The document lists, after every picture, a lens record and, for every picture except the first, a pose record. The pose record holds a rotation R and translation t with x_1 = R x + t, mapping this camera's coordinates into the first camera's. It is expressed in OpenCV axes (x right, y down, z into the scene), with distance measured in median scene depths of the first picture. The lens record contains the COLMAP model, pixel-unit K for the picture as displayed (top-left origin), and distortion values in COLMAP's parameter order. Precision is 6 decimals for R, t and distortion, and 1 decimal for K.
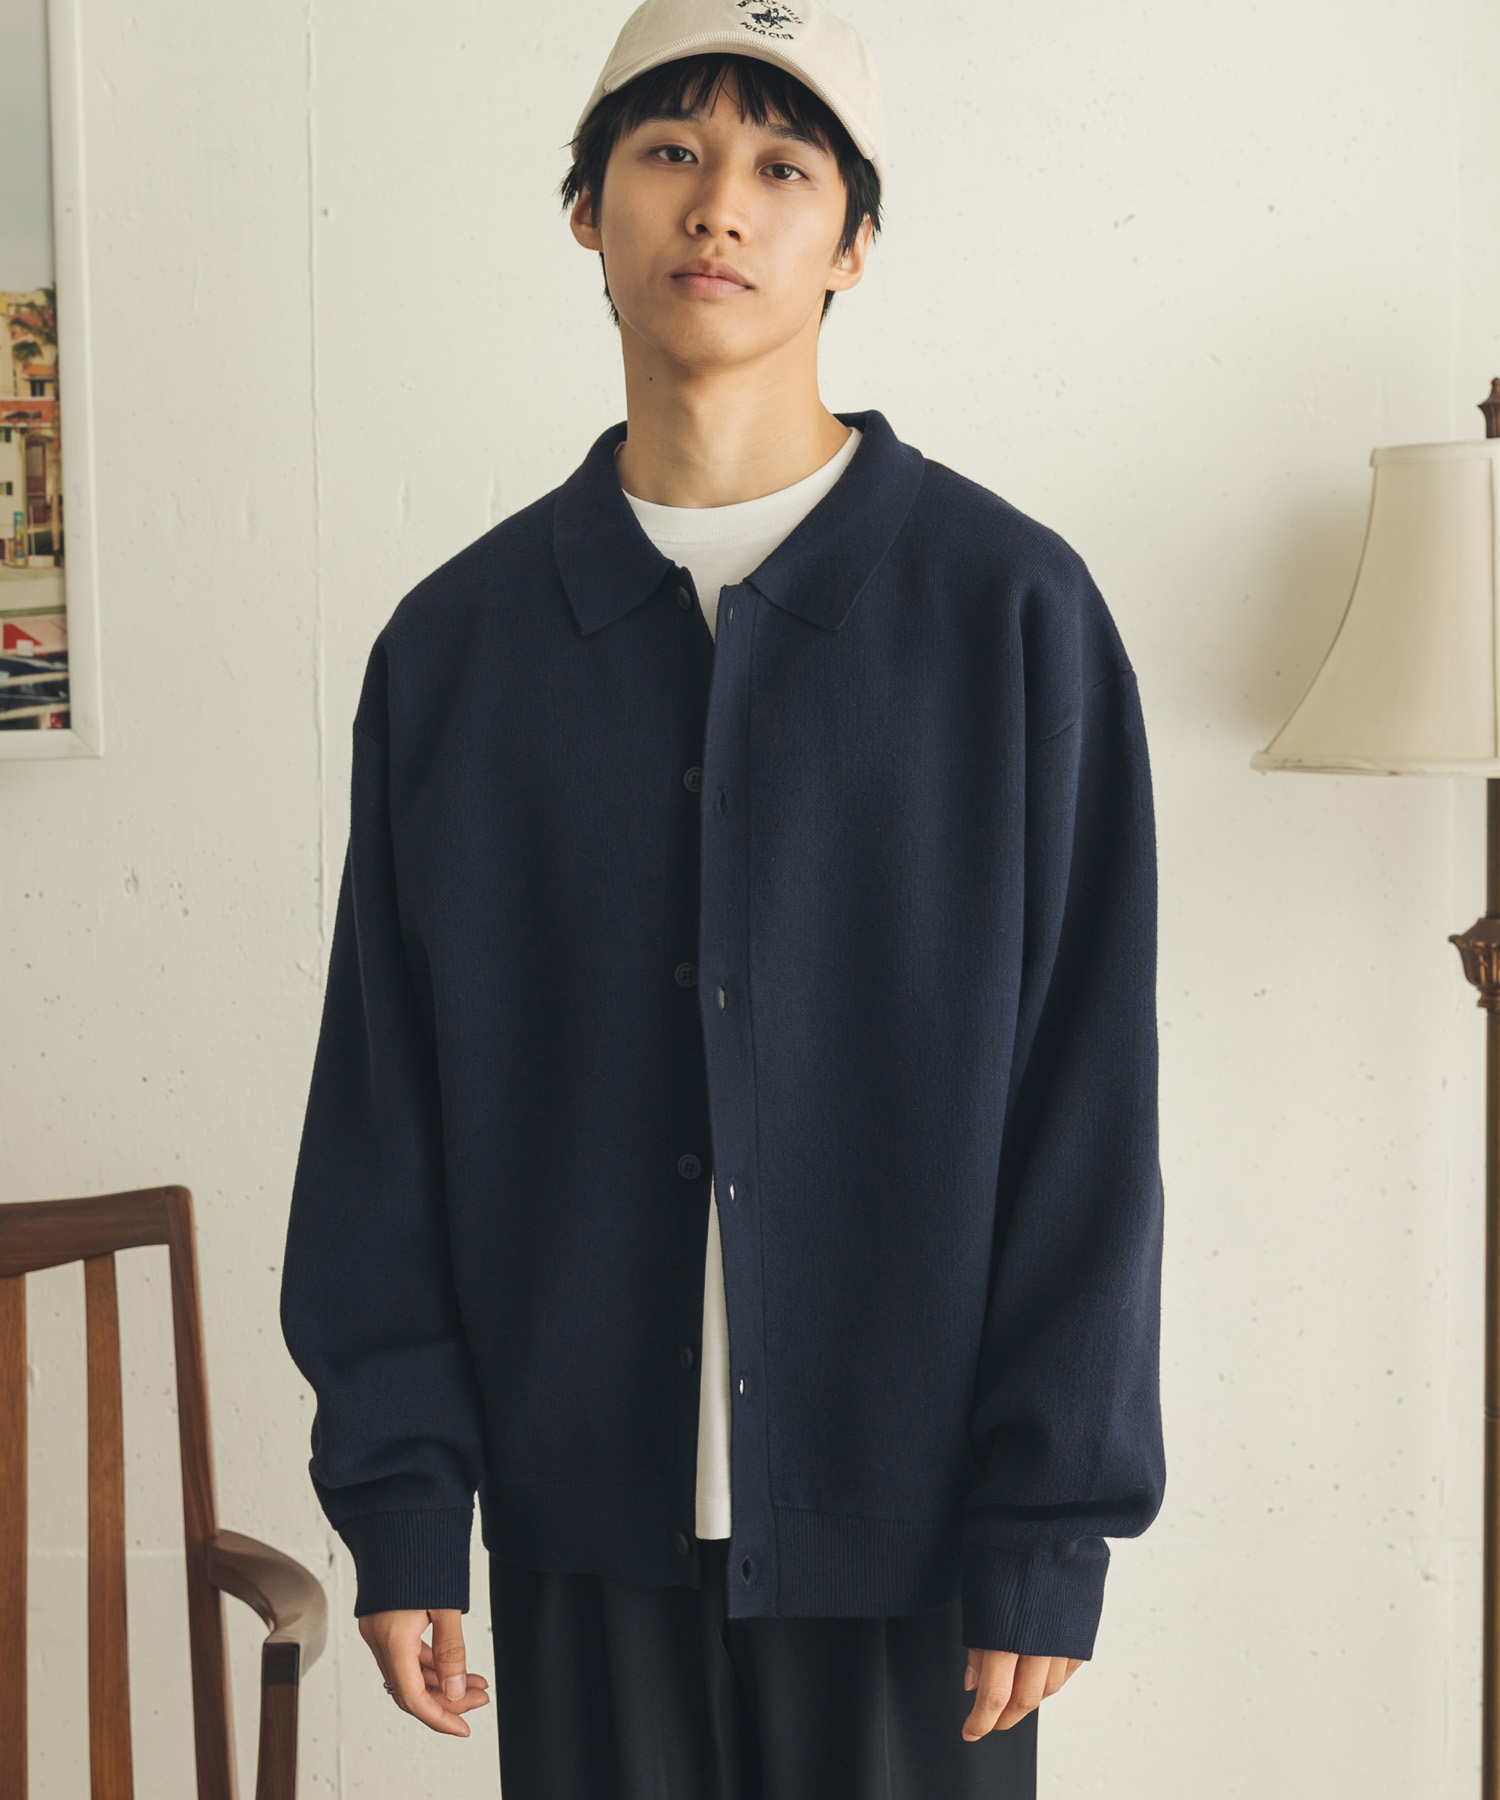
lens RADIAL K [[3718.0, 0, 663.0], [0, 3718.0, 828.0], [0, 0, 1]] dist [-0.011556, 0.000000]
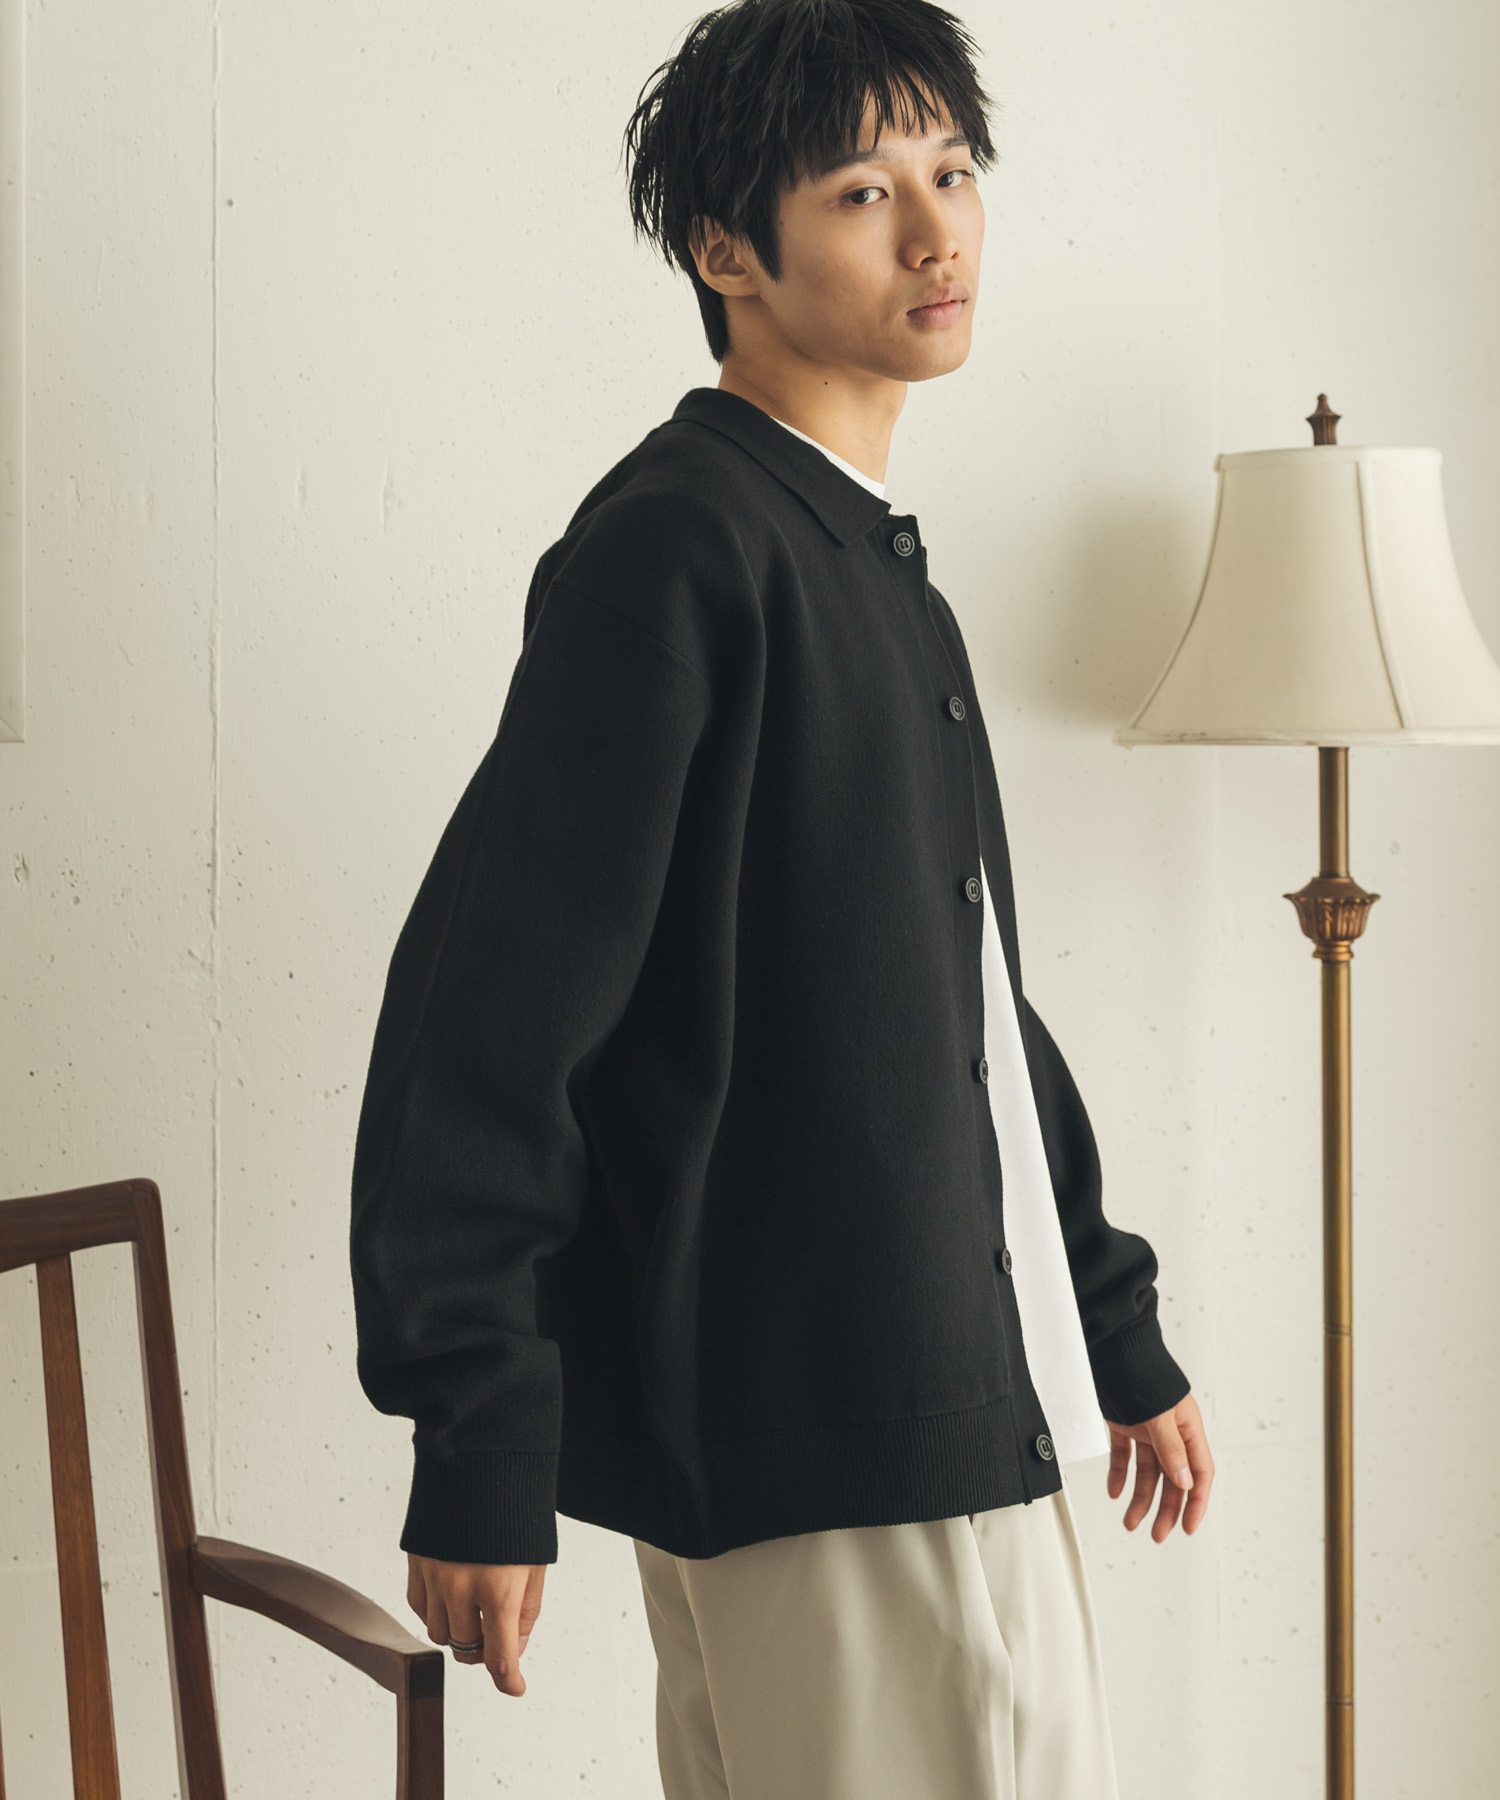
lens RADIAL K [[3102.0, 0, 617.6], [0, 3102.0, 614.5], [0, 0, 1]] dist [-0.005487, 0.000000]
pose [[0.947228, 0.008755, 0.320440, -0.264528], [0.016153, 0.997053, -0.074991, 0.011499], [-0.320152, 0.076210, 0.944296, 0.179245]]
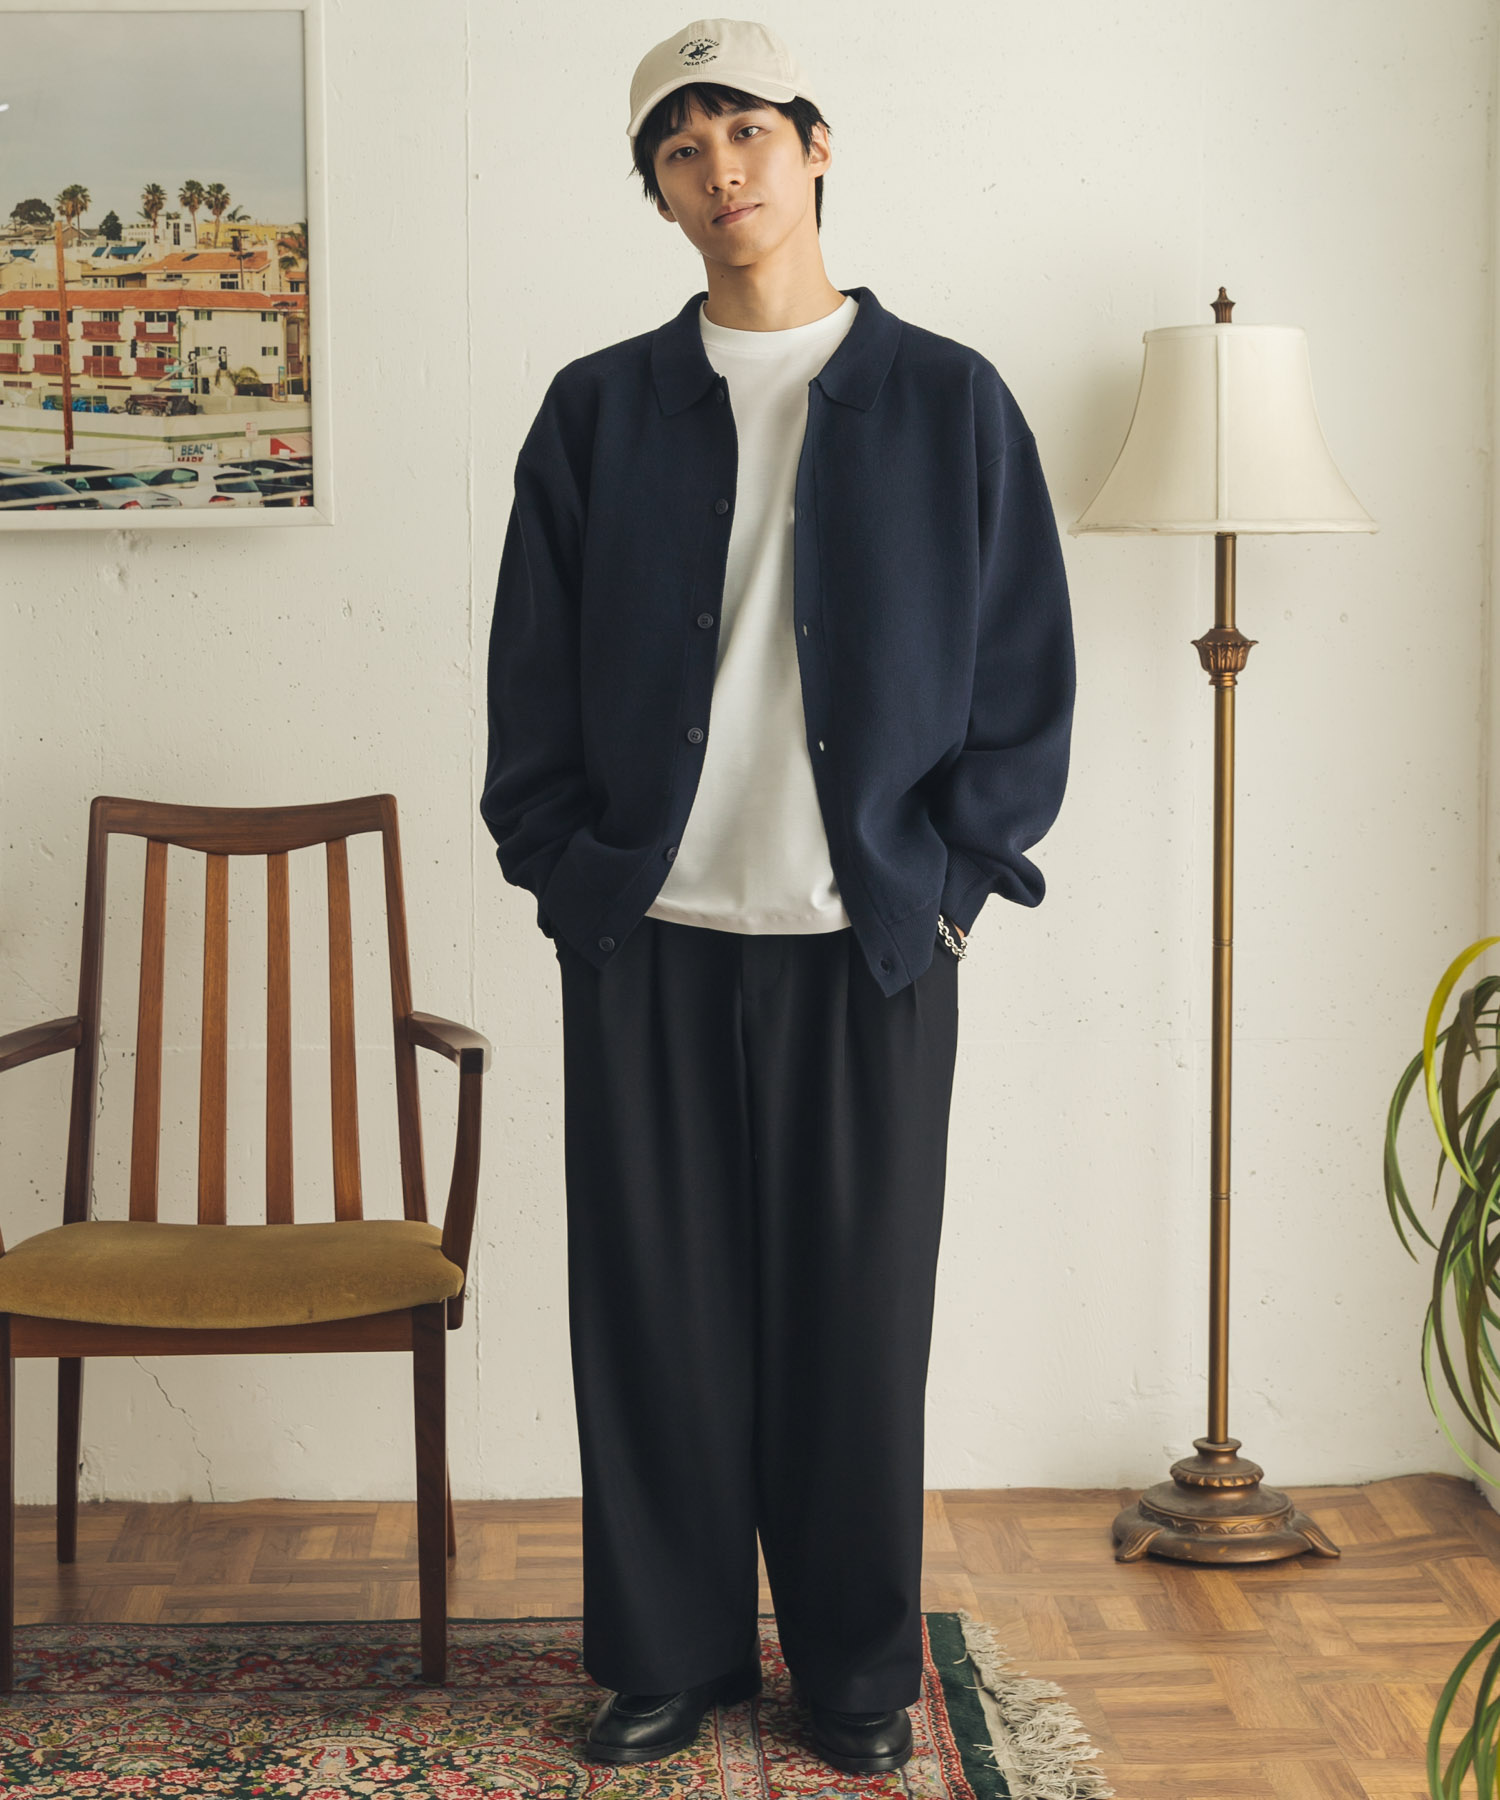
lens RADIAL K [[3436.4, 0, 711.6], [0, 3436.4, 801.7], [0, 0, 1]] dist [-0.016733, 0.000000]
pose [[0.999054, 0.004021, 0.043305, -0.054780], [-0.004407, 0.999951, 0.008827, 0.083188], [-0.043267, -0.009009, 0.999023, -0.443018]]
